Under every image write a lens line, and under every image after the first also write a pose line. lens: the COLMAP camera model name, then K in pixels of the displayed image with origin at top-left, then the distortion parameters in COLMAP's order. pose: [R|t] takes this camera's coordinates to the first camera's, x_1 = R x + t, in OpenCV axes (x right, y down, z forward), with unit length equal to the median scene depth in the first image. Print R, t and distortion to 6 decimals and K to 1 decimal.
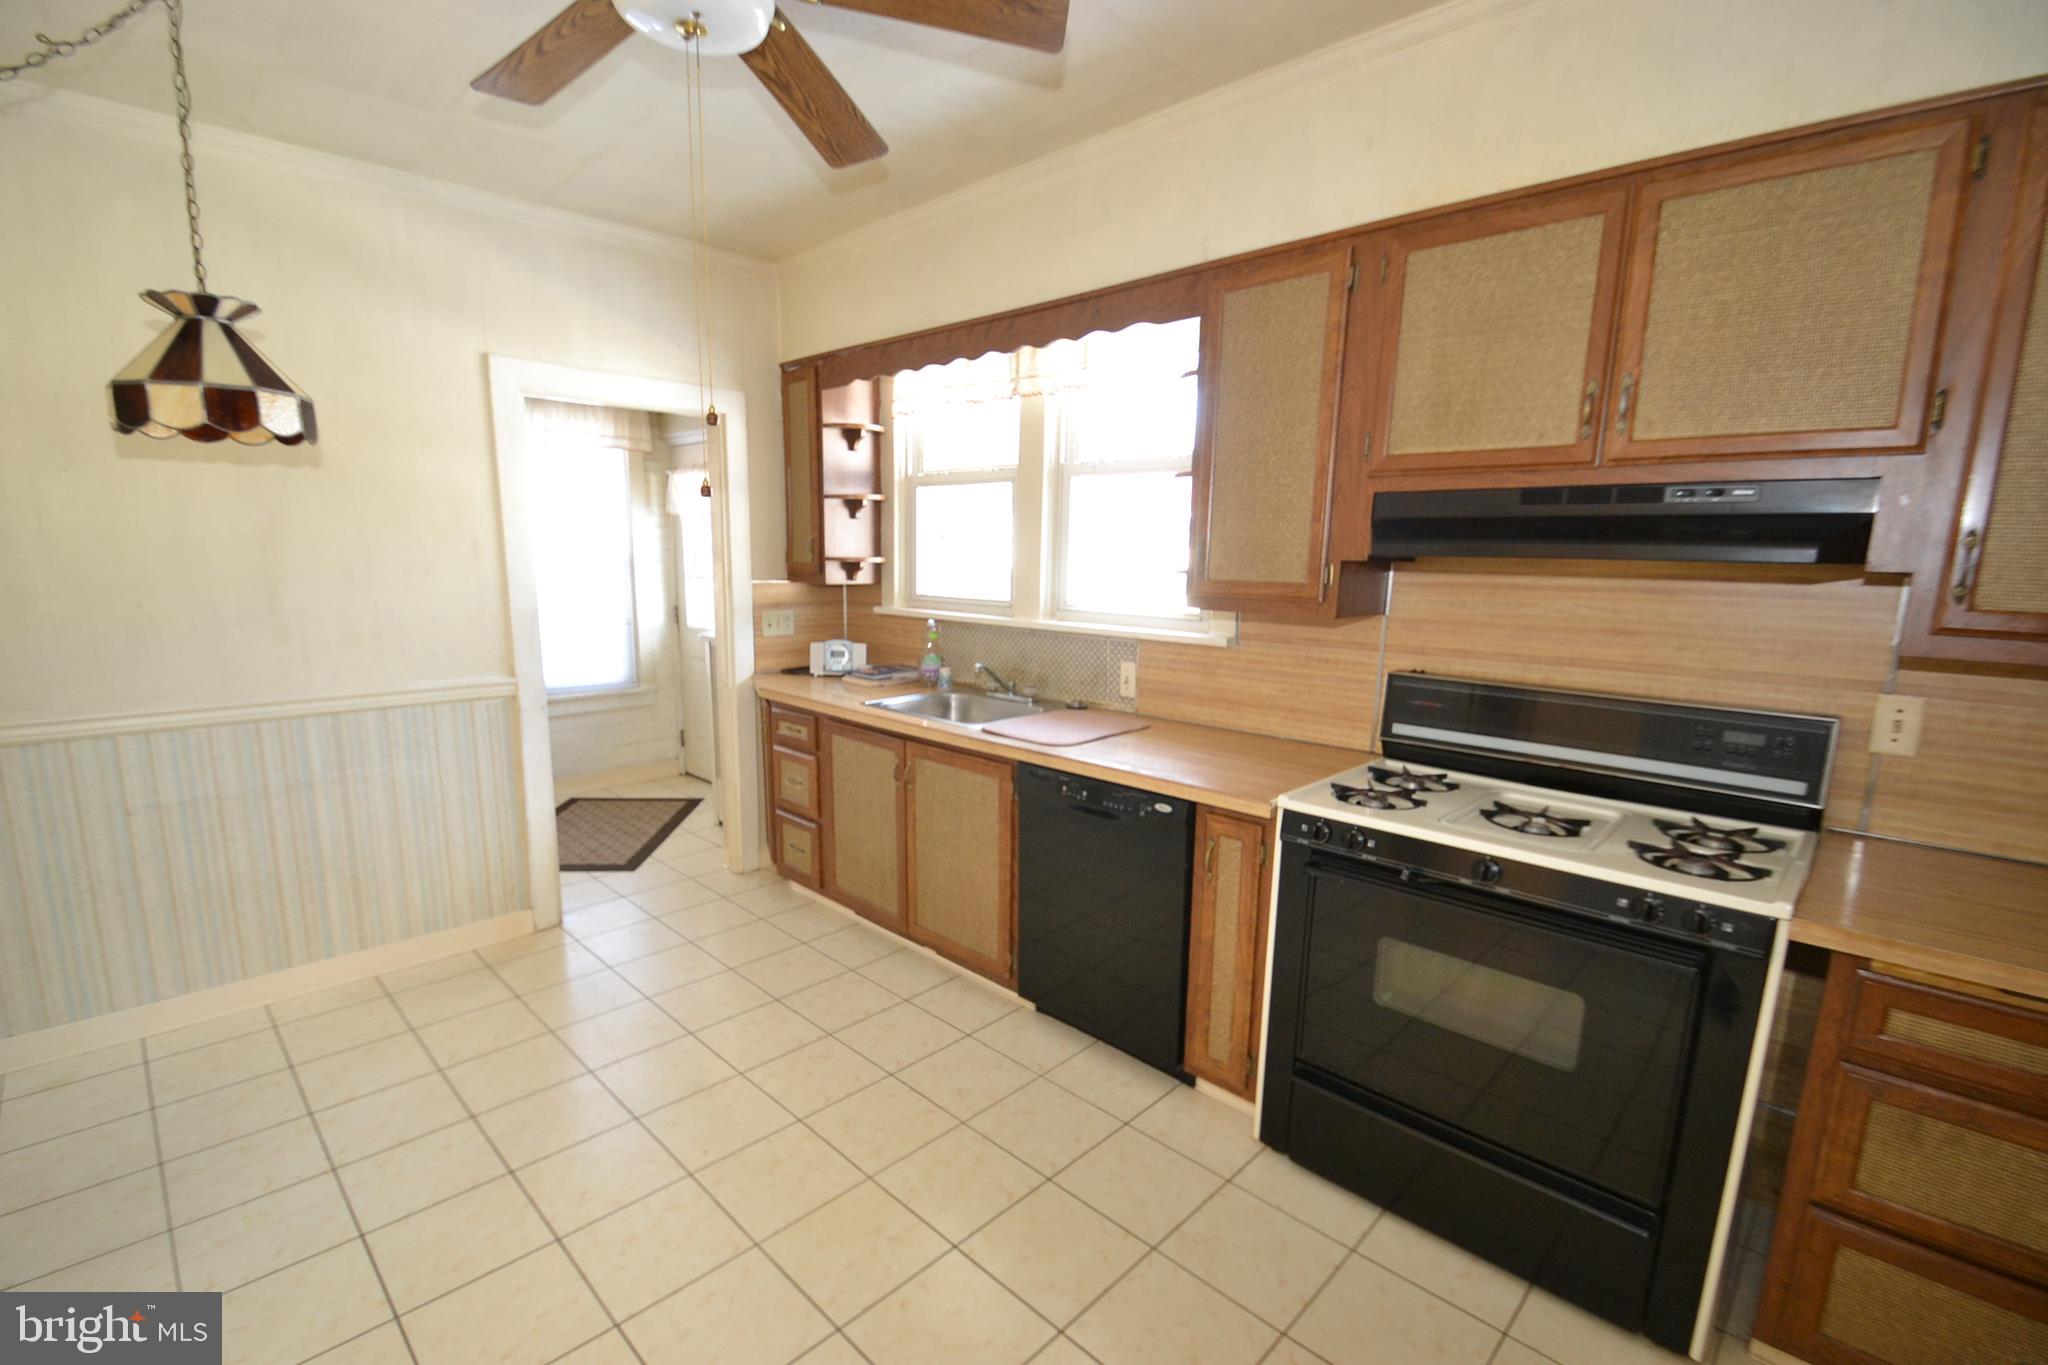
lens RADIAL K [[907.3, 0, 994.3], [0, 907.3, 720.2], [0, 0, 1]] dist [0.009163, -0.015546]
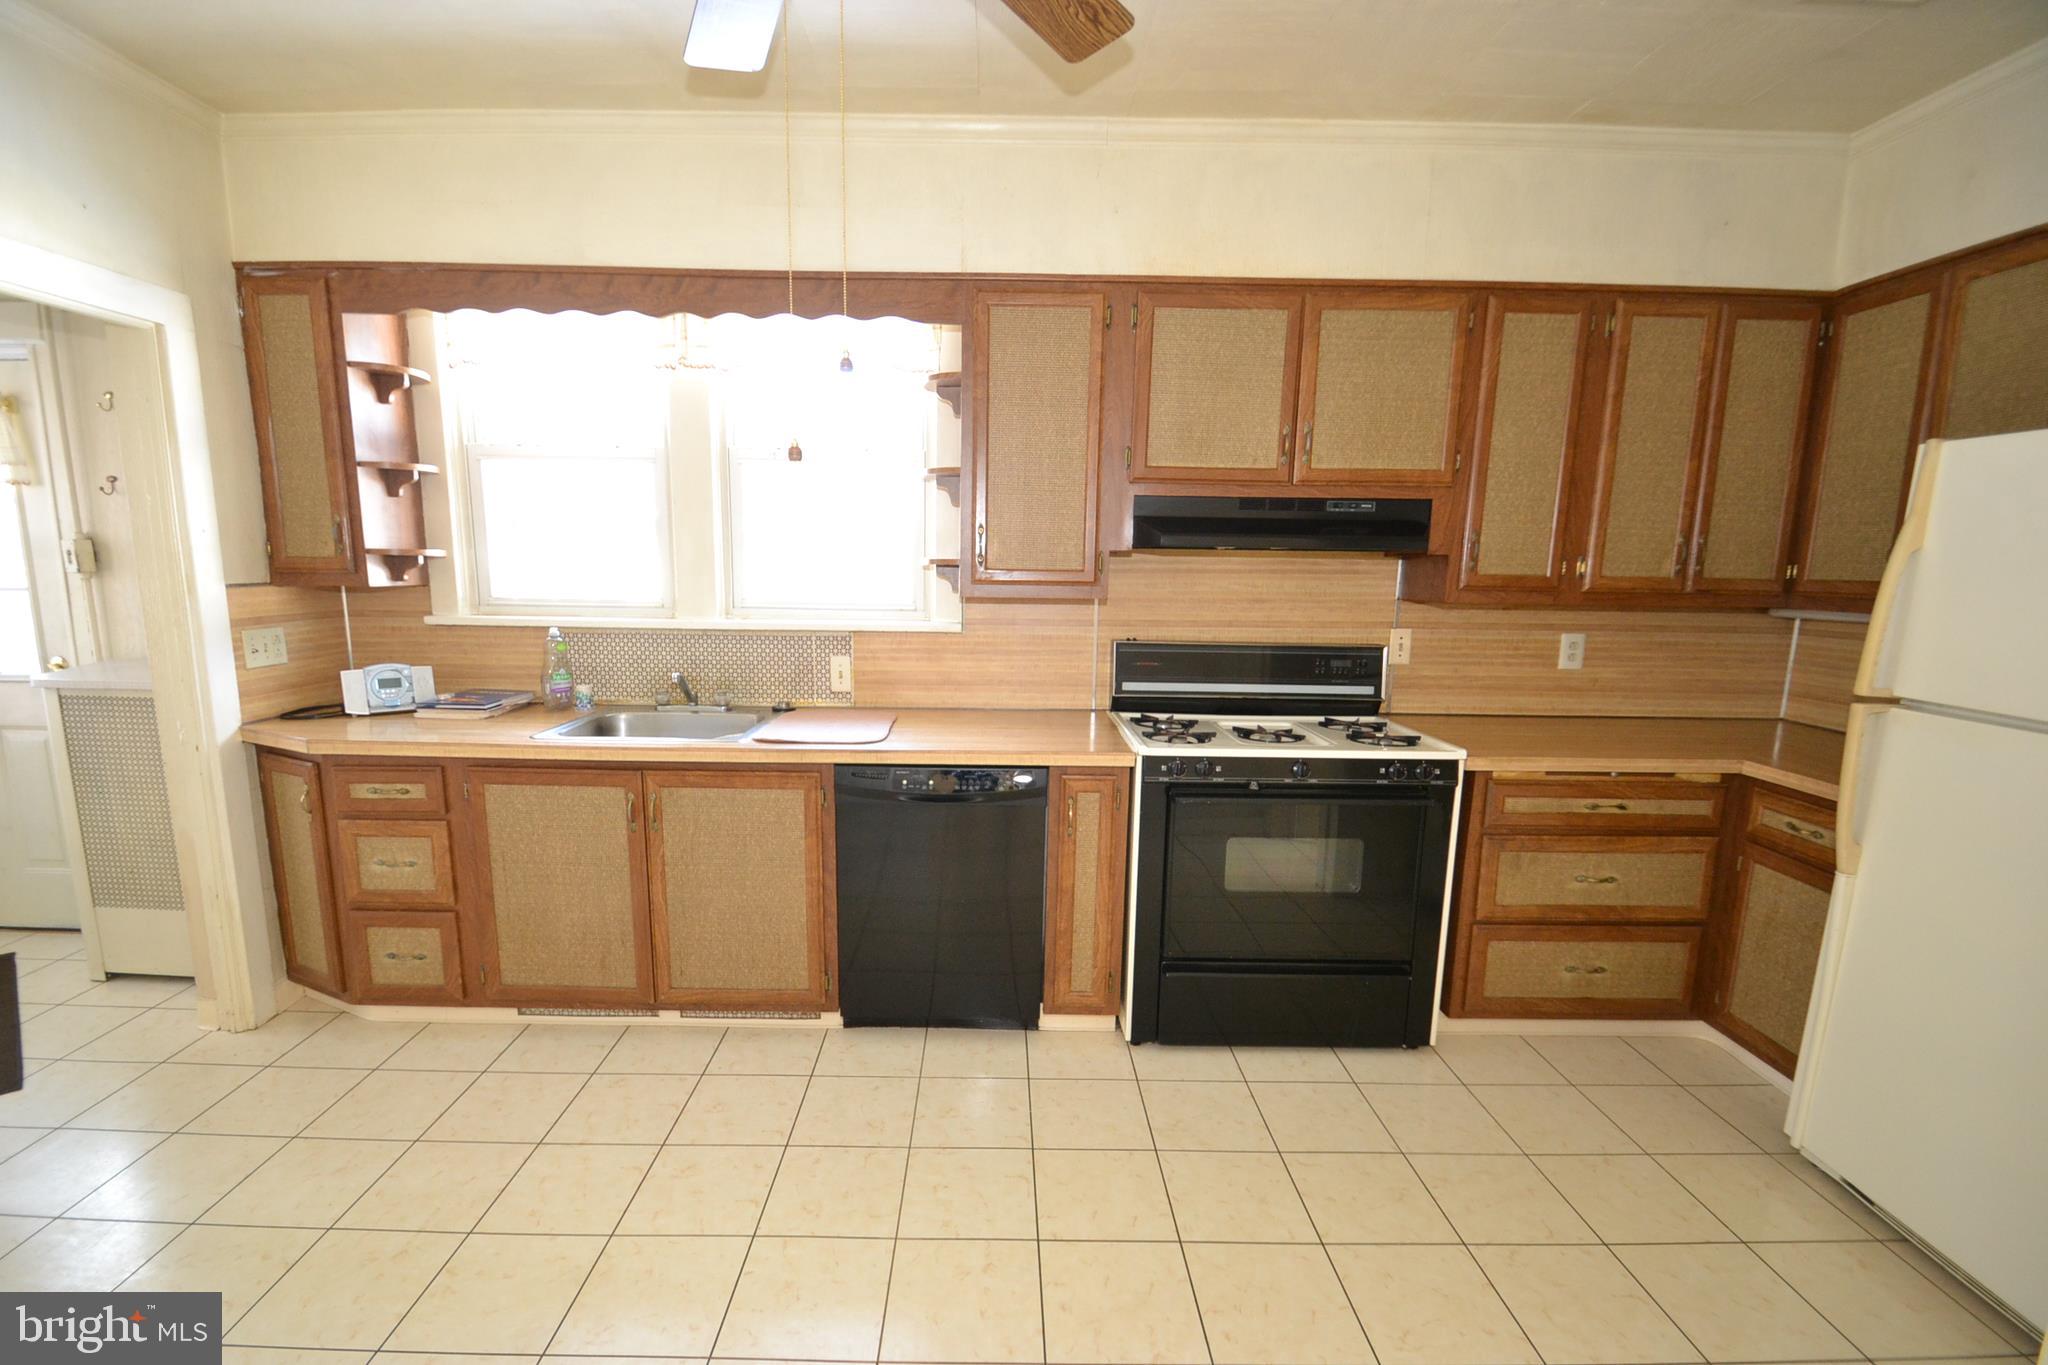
lens RADIAL K [[907.3, 0, 994.3], [0, 907.3, 720.2], [0, 0, 1]] dist [0.009163, -0.015546]
pose [[0.704695, -0.124964, 0.698419, -0.511800], [0.127235, 0.990668, 0.048875, -0.026072], [-0.698008, 0.054421, 0.714019, 0.218661]]
